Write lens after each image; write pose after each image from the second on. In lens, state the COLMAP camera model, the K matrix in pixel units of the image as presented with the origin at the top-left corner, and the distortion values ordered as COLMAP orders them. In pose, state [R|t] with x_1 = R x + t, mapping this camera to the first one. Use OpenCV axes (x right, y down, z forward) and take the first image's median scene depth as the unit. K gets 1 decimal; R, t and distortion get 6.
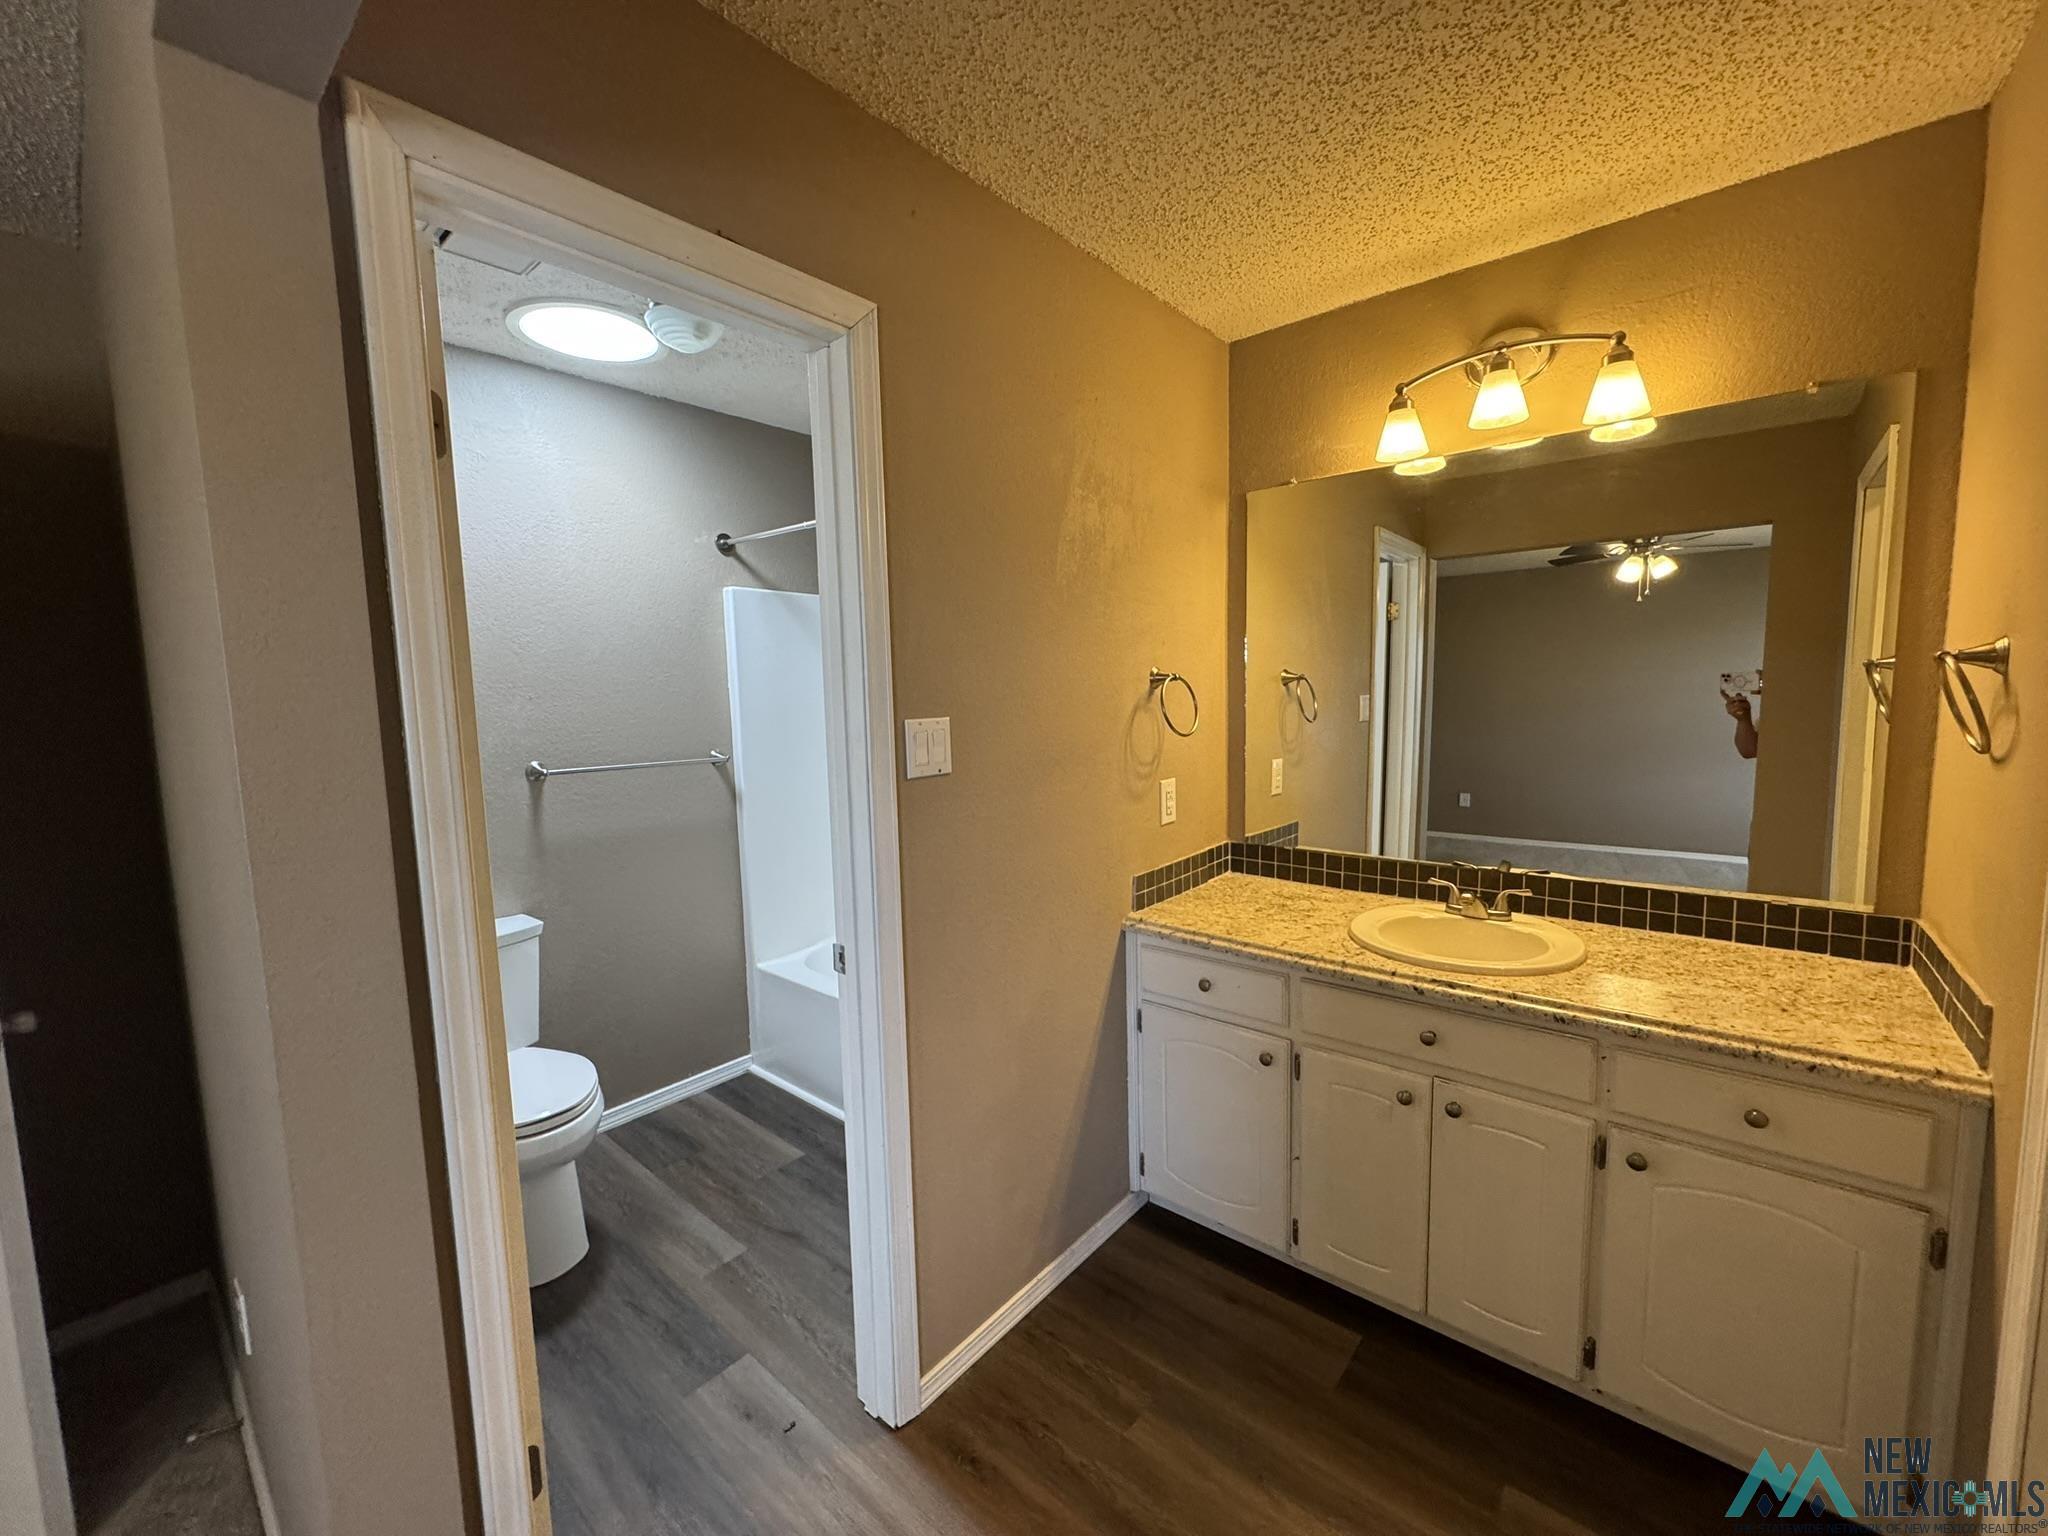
lens RADIAL K [[814.6, 0, 1023.3], [0, 814.6, 766.7], [0, 0, 1]] dist [-0.002024, 0.000485]
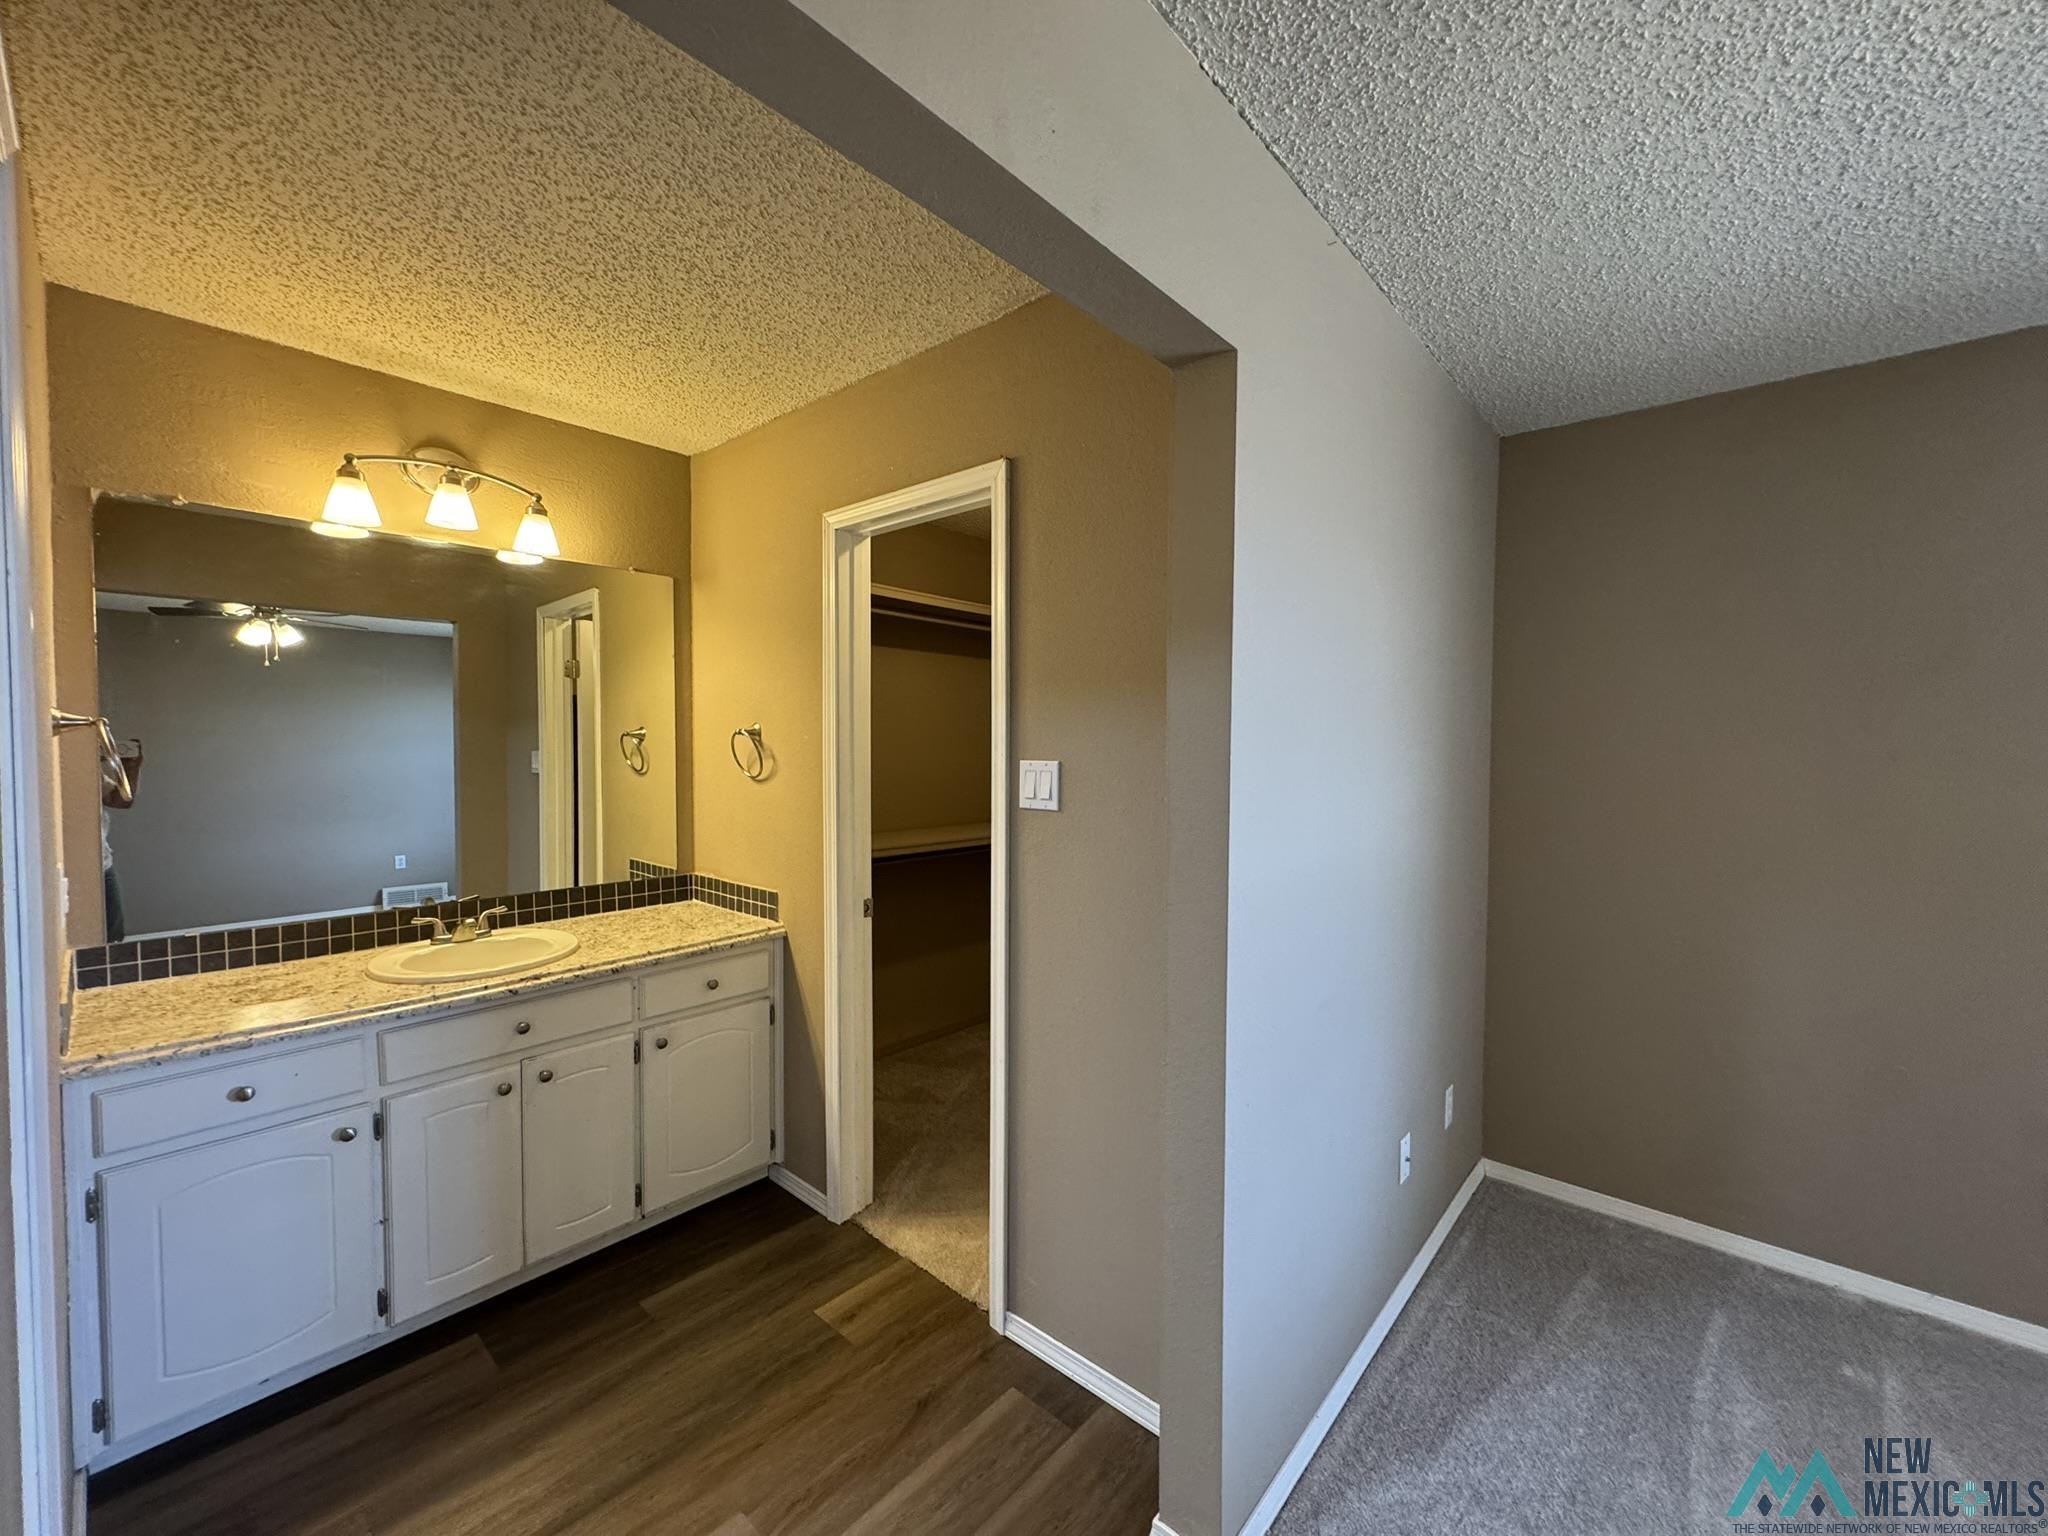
lens RADIAL K [[814.6, 0, 1023.3], [0, 814.6, 766.7], [0, 0, 1]] dist [-0.002024, 0.000485]
pose [[0.021478, -0.008993, 0.999729, -0.654795], [0.094792, 0.995473, 0.006918, 0.005729], [-0.995265, 0.094617, 0.022233, 0.176013]]
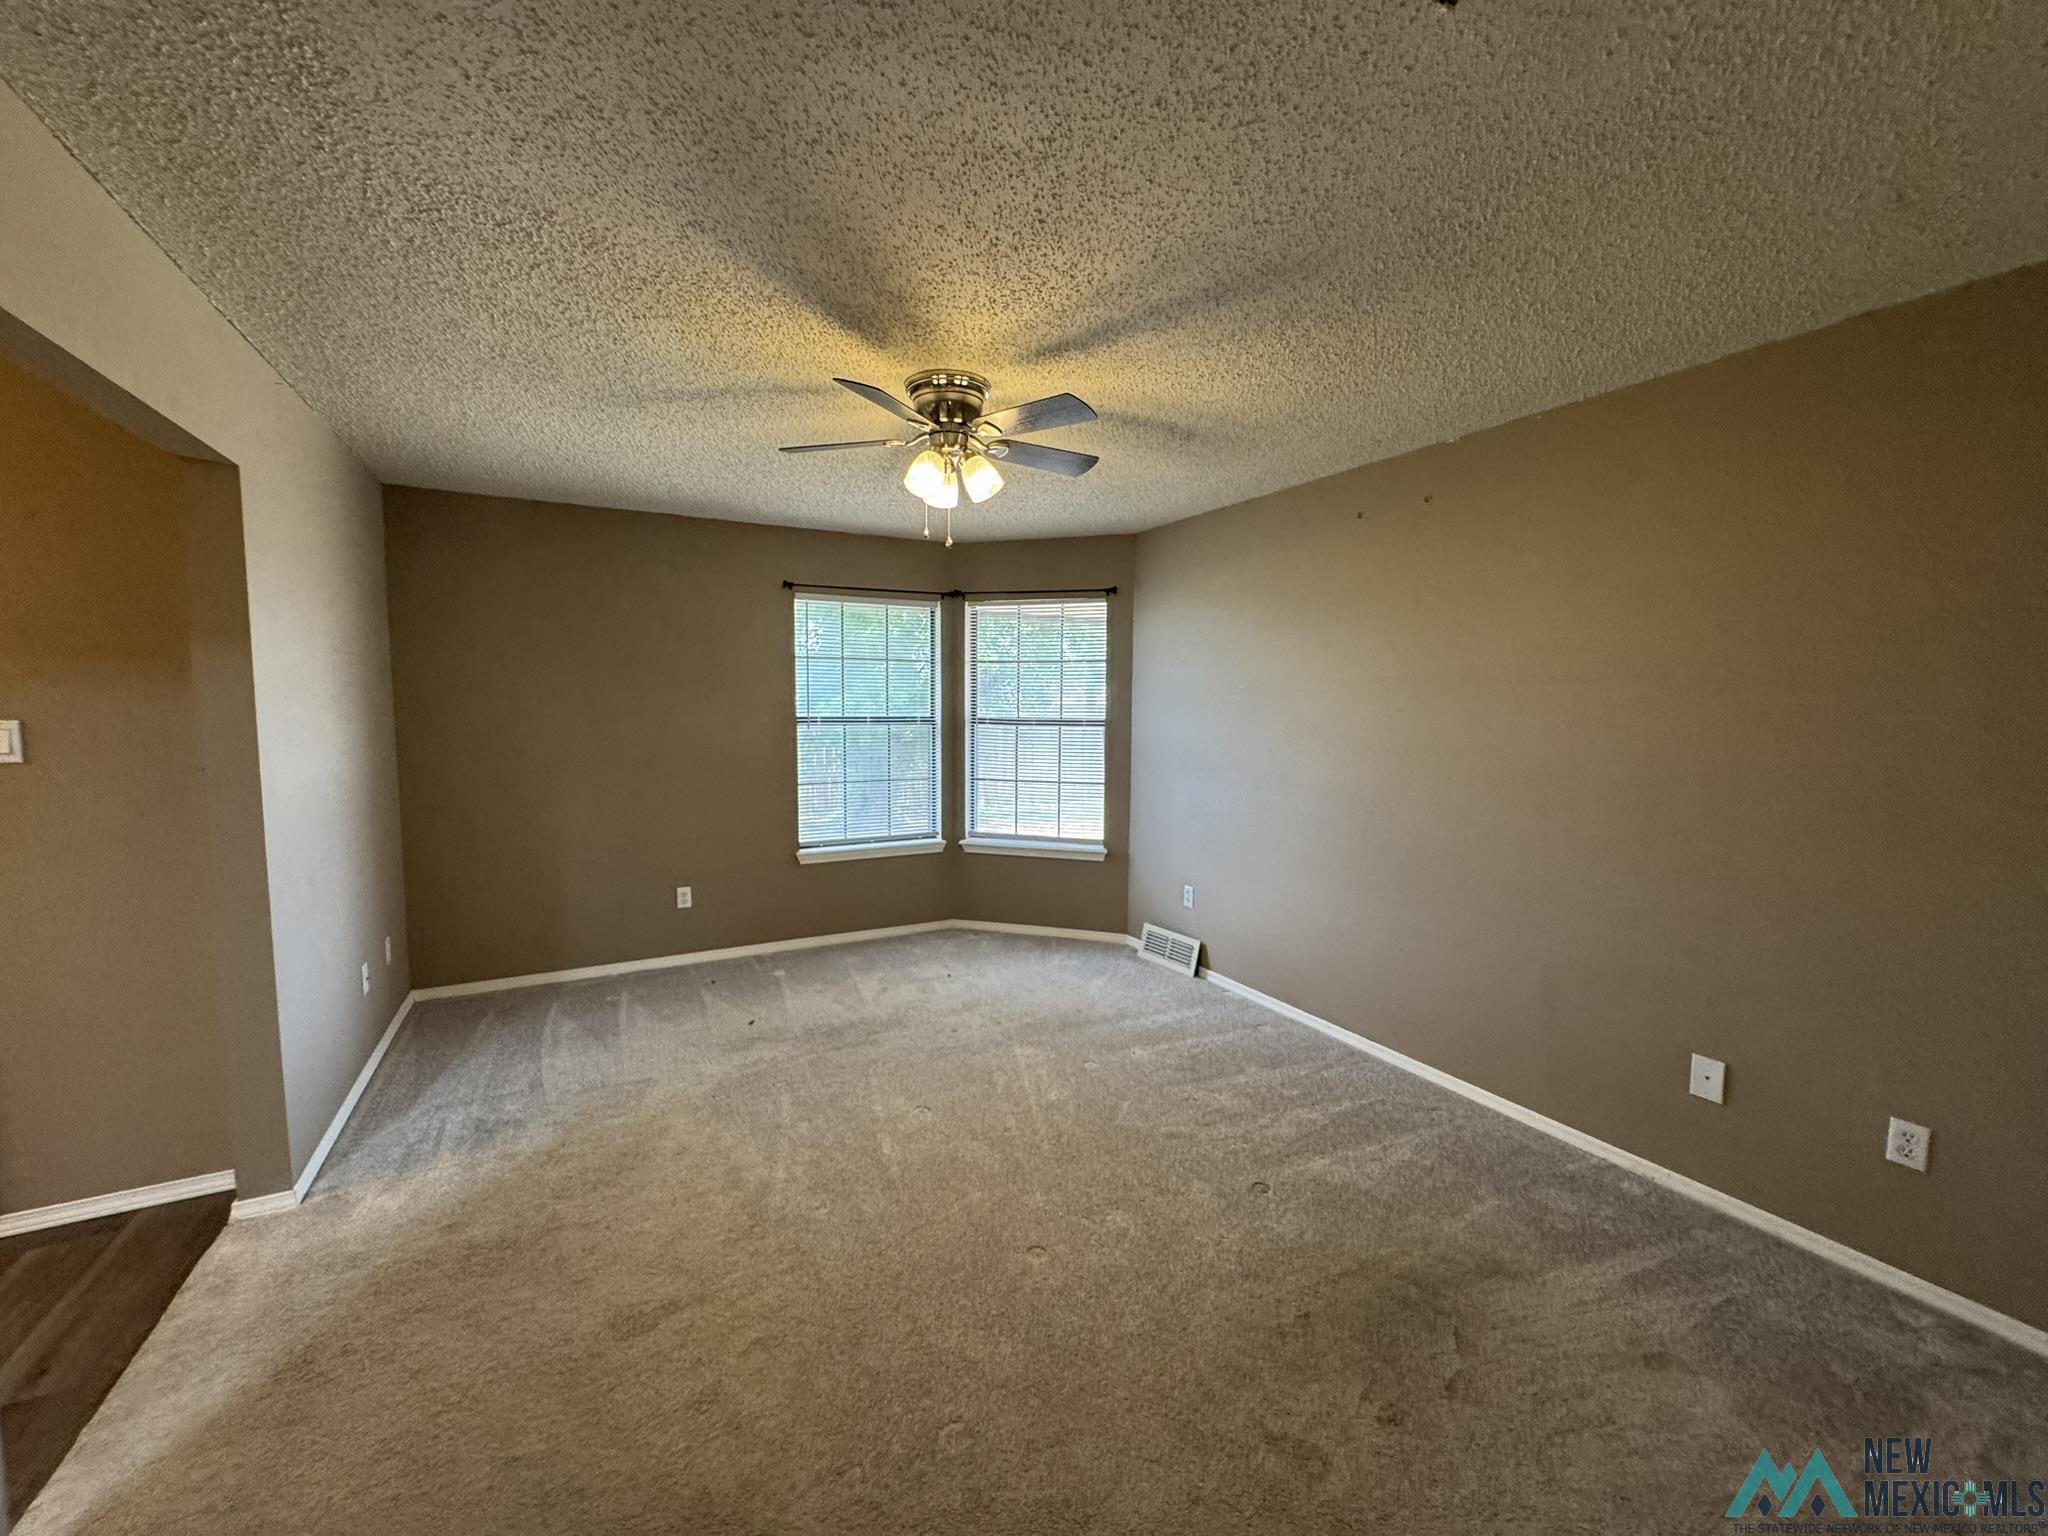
lens RADIAL K [[814.6, 0, 1023.3], [0, 814.6, 766.7], [0, 0, 1]] dist [-0.002024, 0.000485]
pose [[-0.930382, -0.011126, 0.366423, -1.386443], [0.052982, 0.984964, 0.164432, -0.038412], [-0.362744, 0.172398, -0.915803, 0.684553]]
